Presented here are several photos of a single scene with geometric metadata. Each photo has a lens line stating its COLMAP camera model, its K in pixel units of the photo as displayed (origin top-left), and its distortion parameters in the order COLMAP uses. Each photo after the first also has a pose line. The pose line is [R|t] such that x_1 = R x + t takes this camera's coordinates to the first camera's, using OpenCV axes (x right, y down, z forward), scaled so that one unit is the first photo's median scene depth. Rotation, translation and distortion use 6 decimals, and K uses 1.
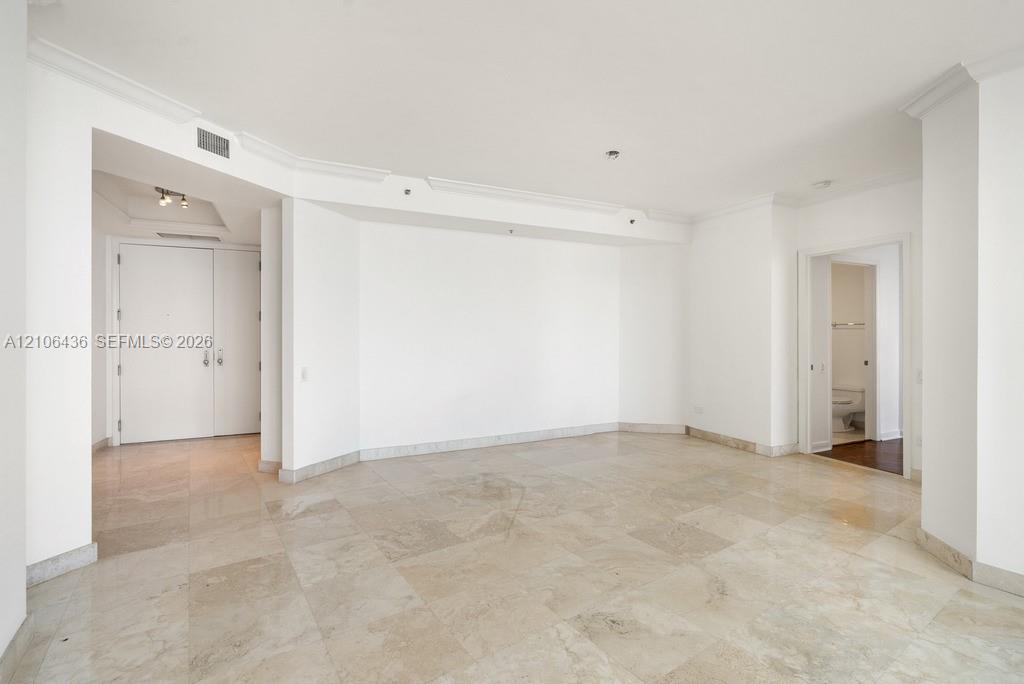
lens RADIAL K [[462.9, 0, 508.6], [0, 462.9, 336.8], [0, 0, 1]] dist [-0.000304, 0.000977]
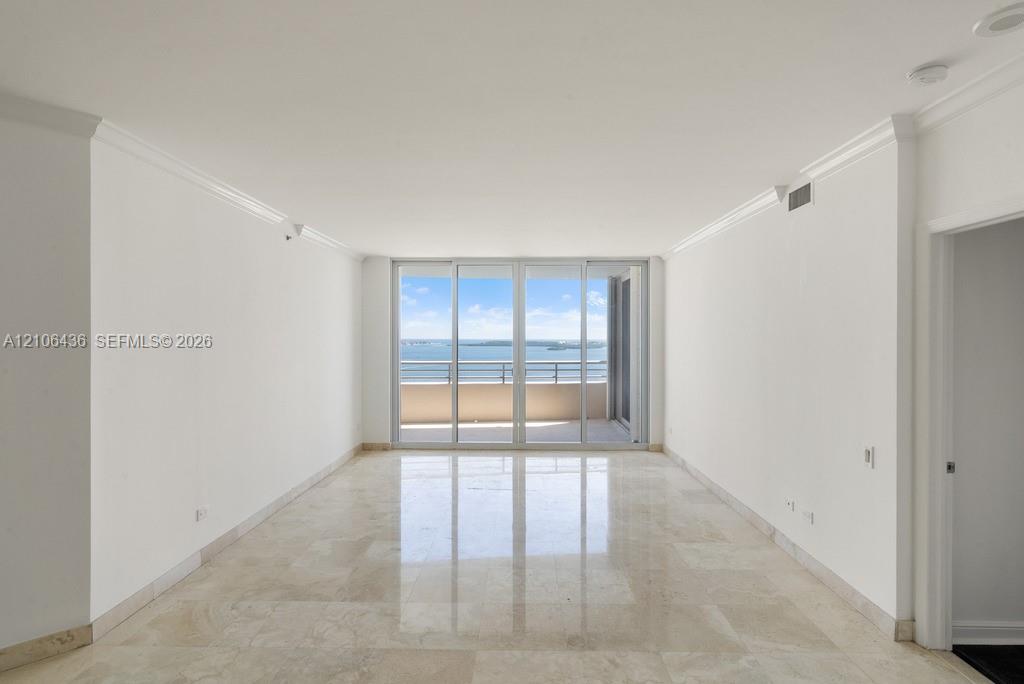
lens RADIAL K [[517.2, 0, 513.1], [0, 517.2, 337.9], [0, 0, 1]] dist [-0.001204, -0.000610]
pose [[-0.817229, -0.002553, 0.576308, -0.316497], [-0.002459, 0.999997, 0.000944, -0.111060], [-0.576308, -0.000646, -0.817232, 1.190032]]
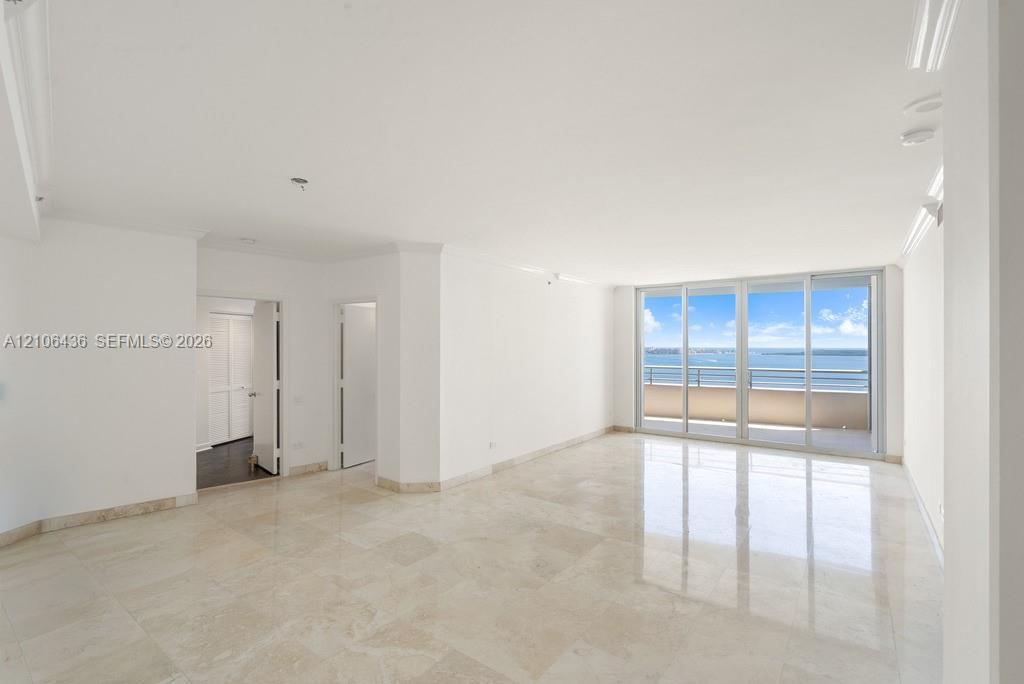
lens RADIAL K [[465.6, 0, 508.4], [0, 465.6, 344.8], [0, 0, 1]] dist [-0.001619, -0.000010]
pose [[-0.322000, 0.001085, 0.946739, -0.946932], [-0.001058, 0.999998, -0.001506, -0.117733], [-0.946739, -0.001487, -0.321999, 1.194167]]
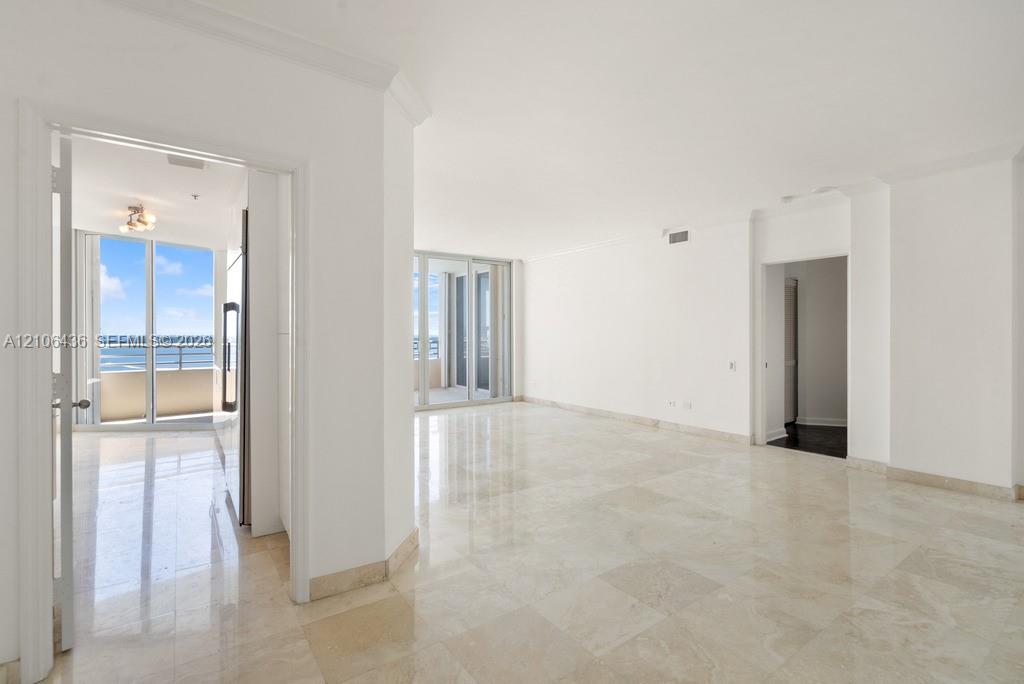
lens RADIAL K [[474.6, 0, 511.7], [0, 474.6, 335.5], [0, 0, 1]] dist [-0.003263, 0.000152]
pose [[-0.999647, 0.001149, -0.026550, 0.684257], [0.001024, 0.999988, 0.004732, -0.015229], [0.026555, 0.004704, -0.999636, 1.918554]]
